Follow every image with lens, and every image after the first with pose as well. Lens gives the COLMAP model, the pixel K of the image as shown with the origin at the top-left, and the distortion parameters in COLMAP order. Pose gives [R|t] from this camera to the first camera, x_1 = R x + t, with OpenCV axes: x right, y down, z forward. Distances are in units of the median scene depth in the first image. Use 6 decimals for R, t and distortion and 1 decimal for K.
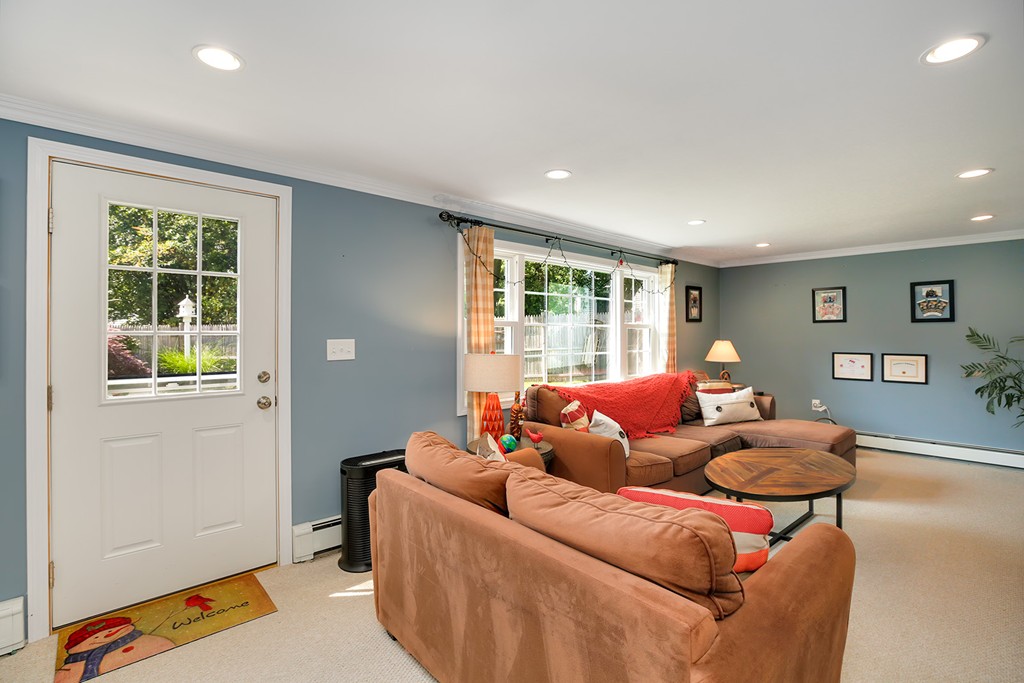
lens RADIAL K [[474.6, 0, 515.2], [0, 474.6, 330.3], [0, 0, 1]] dist [-0.030078, 0.008066]
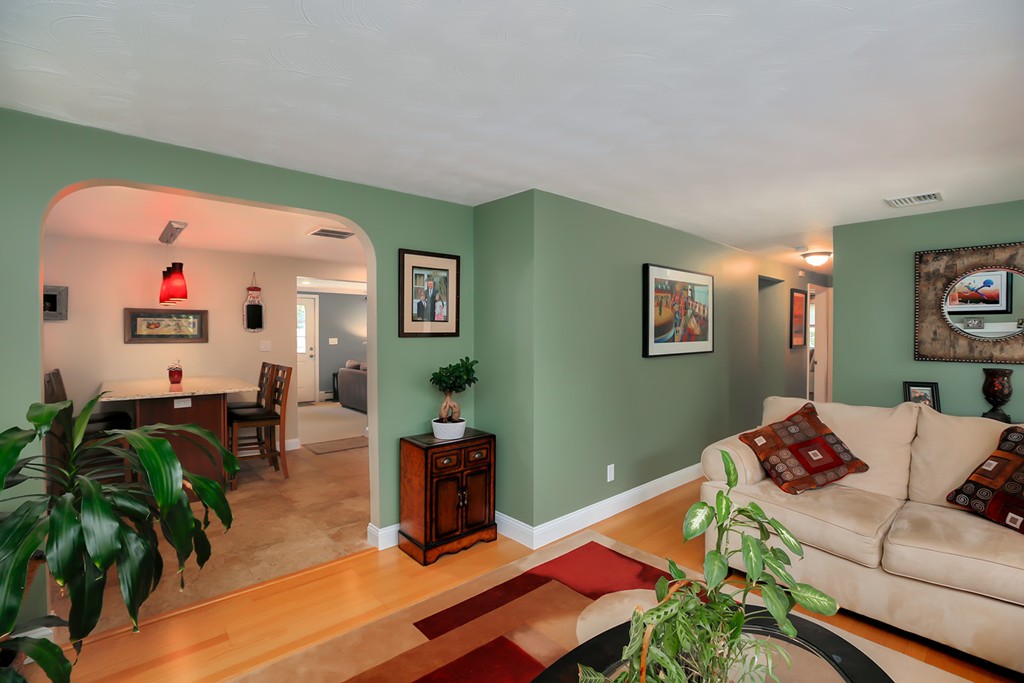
lens RADIAL K [[474.6, 0, 511.6], [0, 474.6, 343.0], [0, 0, 1]] dist [-0.030078, 0.008066]
pose [[0.999640, 0.004604, -0.026443, 0.629075], [-0.004016, 0.999745, 0.022230, -0.017420], [0.026538, -0.022116, 0.999403, -1.480445]]
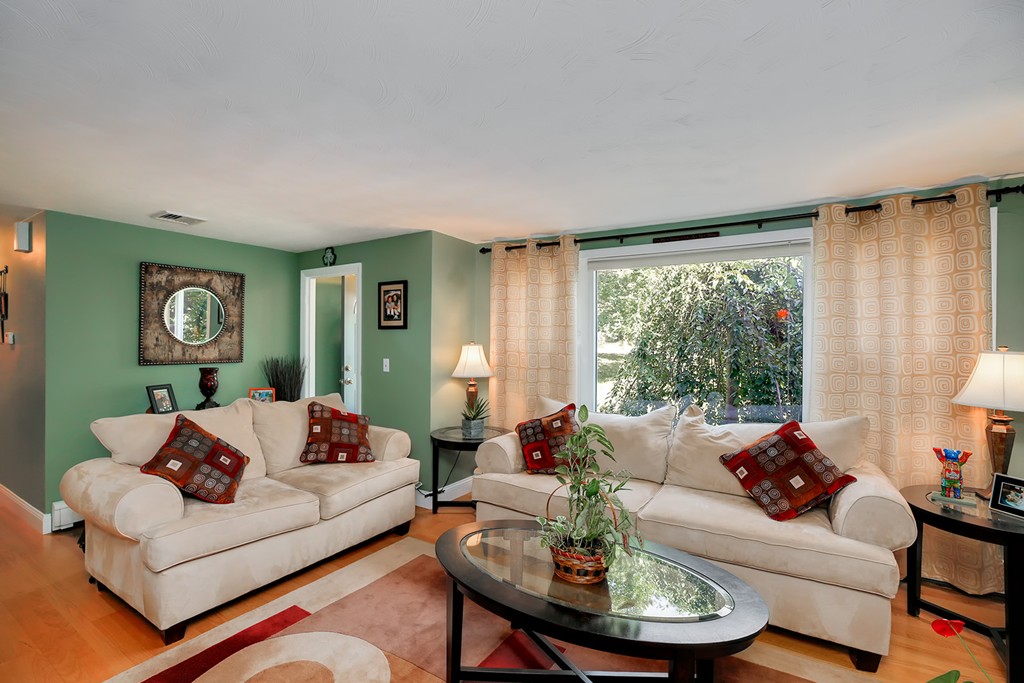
lens RADIAL K [[474.6, 0, 510.4], [0, 474.6, 340.8], [0, 0, 1]] dist [-0.030078, 0.008066]
pose [[-0.268491, -0.000357, 0.963282, 0.407393], [-0.009115, 0.999956, -0.002170, -0.019846], [-0.963239, -0.009363, -0.268483, -1.193081]]
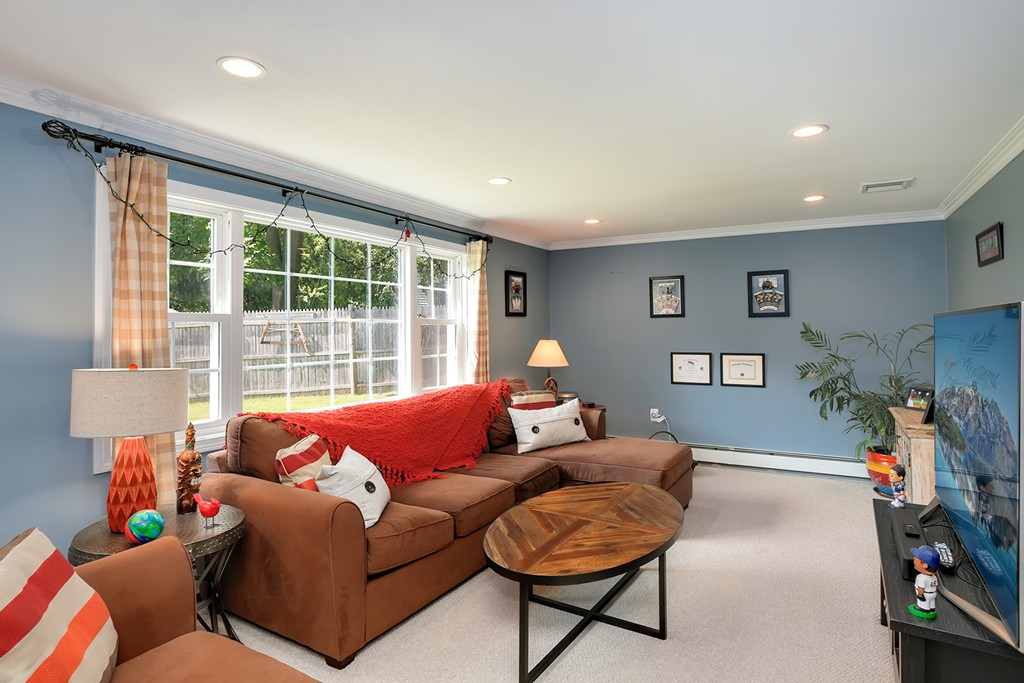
lens RADIAL K [[561.1, 0, 512.4], [0, 561.1, 317.7], [0, 0, 1]] dist [-0.020439, 0.001374]
pose [[0.955873, 0.002385, 0.293771, 0.134275], [0.002700, 0.999853, -0.016904, 0.000353], [-0.293769, 0.016951, 0.955726, 0.145416]]
